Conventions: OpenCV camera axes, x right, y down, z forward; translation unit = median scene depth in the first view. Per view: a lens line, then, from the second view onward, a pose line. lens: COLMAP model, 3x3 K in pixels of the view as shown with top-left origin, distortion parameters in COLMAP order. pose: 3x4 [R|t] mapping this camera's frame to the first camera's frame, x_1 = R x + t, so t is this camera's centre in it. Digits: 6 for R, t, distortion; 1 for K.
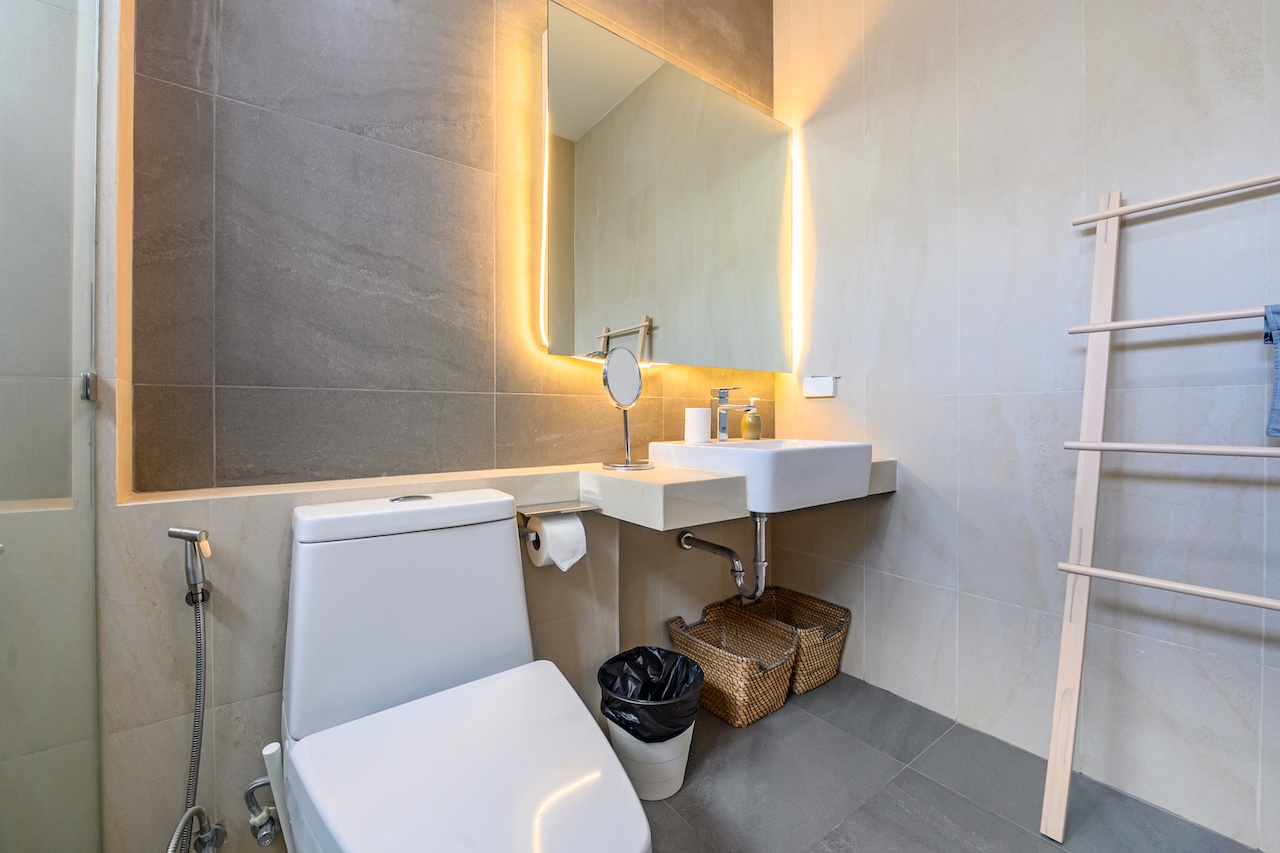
lens RADIAL K [[505.7, 0, 642.8], [0, 505.7, 416.1], [0, 0, 1]] dist [-0.006816, -0.001958]
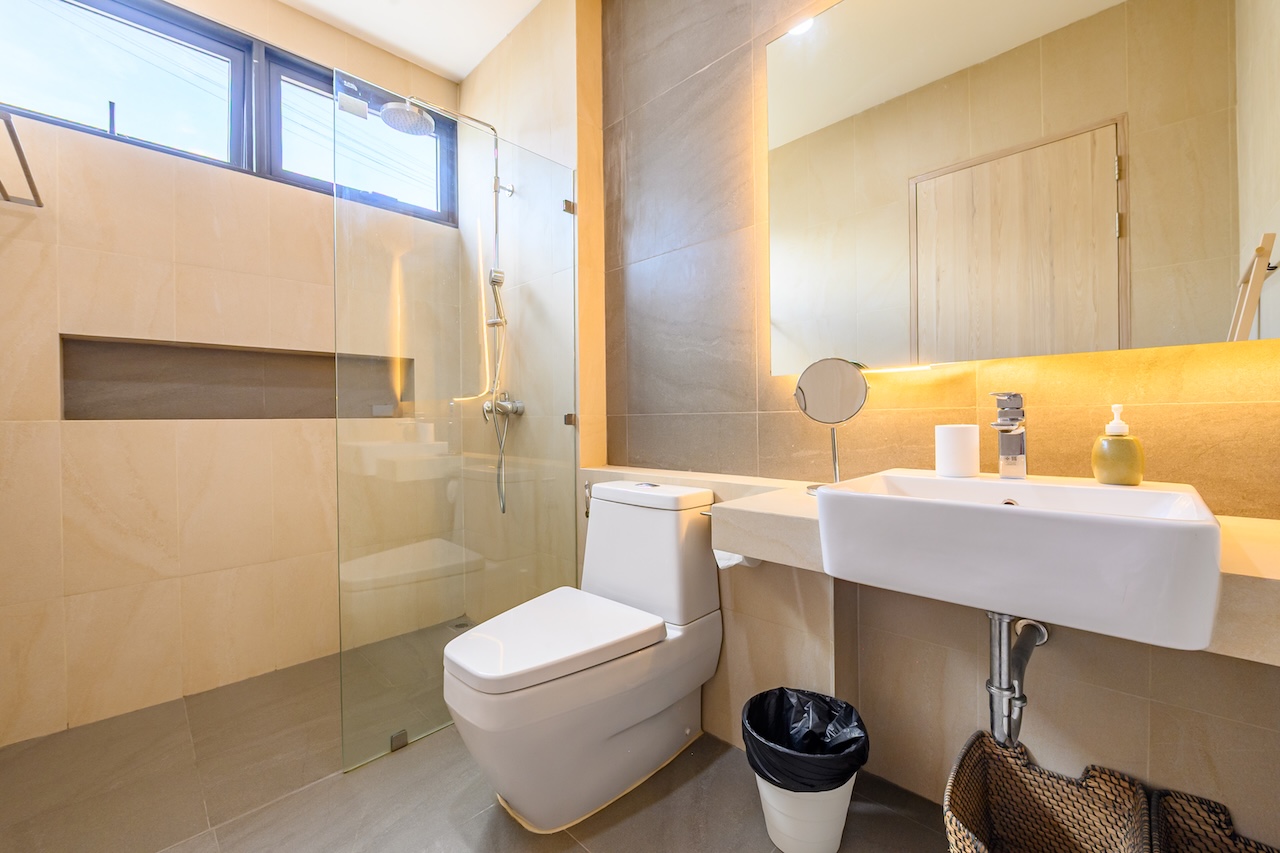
lens RADIAL K [[505.7, 0, 643.3], [0, 505.7, 425.8], [0, 0, 1]] dist [-0.006816, -0.001958]
pose [[0.165739, 0.008863, -0.986130, 0.826338], [0.005106, 0.999938, 0.009846, -0.026801], [0.986156, -0.006667, 0.165684, 0.549641]]
